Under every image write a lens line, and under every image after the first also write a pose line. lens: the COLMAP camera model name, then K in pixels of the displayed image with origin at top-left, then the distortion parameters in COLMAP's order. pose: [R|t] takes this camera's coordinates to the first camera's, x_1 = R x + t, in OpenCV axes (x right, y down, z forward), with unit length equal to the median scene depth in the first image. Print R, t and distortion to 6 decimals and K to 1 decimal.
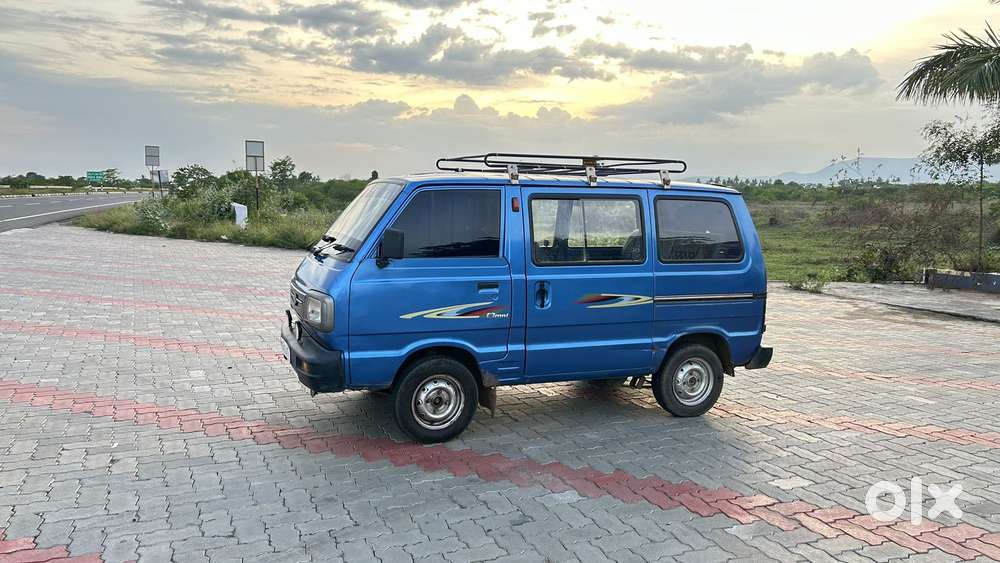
lens RADIAL K [[752.2, 0, 495.7], [0, 752.2, 284.8], [0, 0, 1]] dist [0.064216, -0.073512]
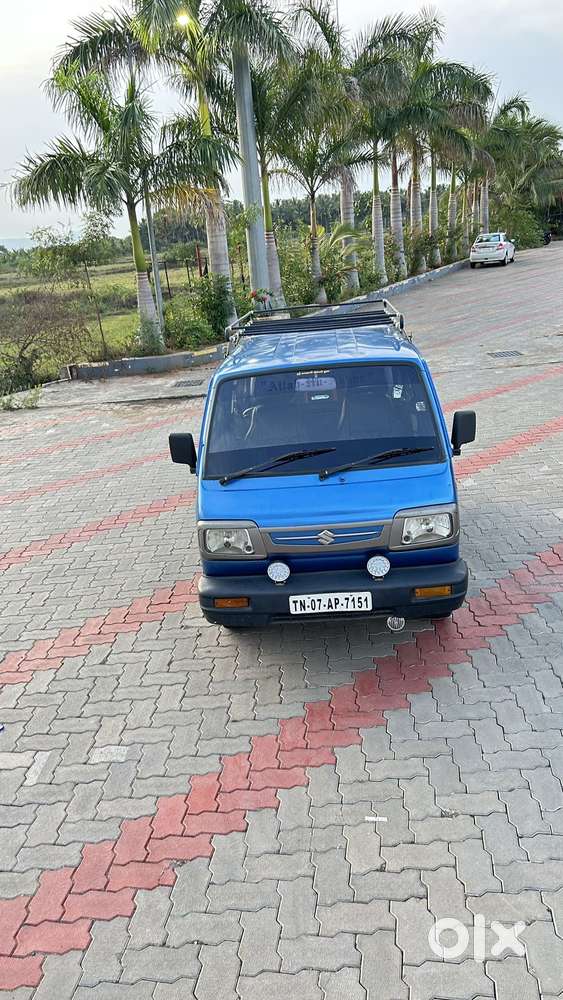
lens RADIAL K [[752.2, 0, 281.6], [0, 752.2, 509.7], [0, 0, 1]] dist [0.064216, -0.073512]
pose [[0.424152, -0.347132, 0.836418, -0.948066], [0.202006, 0.936611, 0.286276, -0.245729], [-0.882773, 0.047537, 0.467388, 0.694331]]
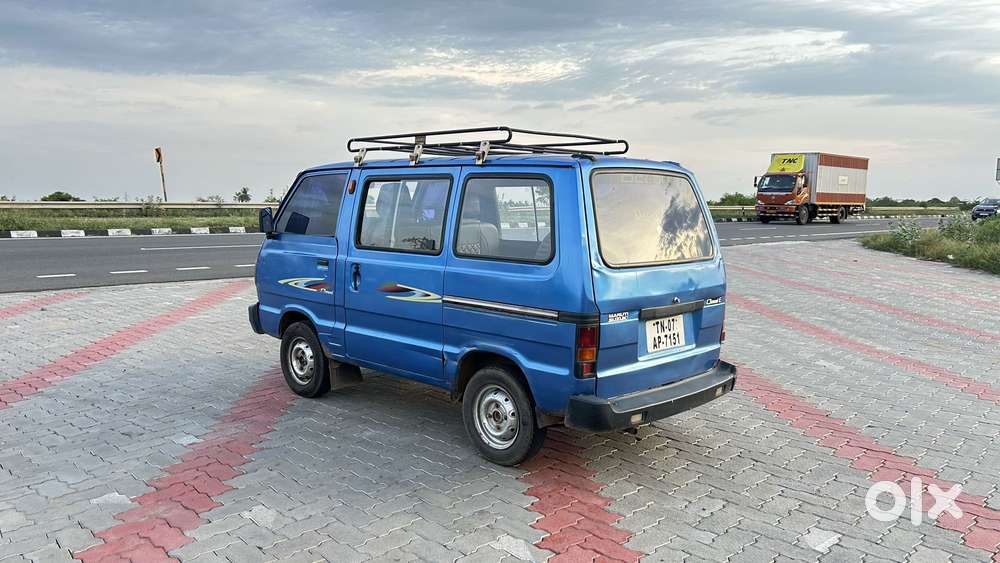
lens RADIAL K [[754.0, 0, 498.4], [0, 754.0, 292.9], [0, 0, 1]] dist [0.049416, -0.048909]
pose [[0.403753, 0.093158, -0.910113, 1.052521], [-0.112244, 0.992331, 0.051779, -0.039299], [0.907957, 0.081249, 0.411113, 0.765588]]
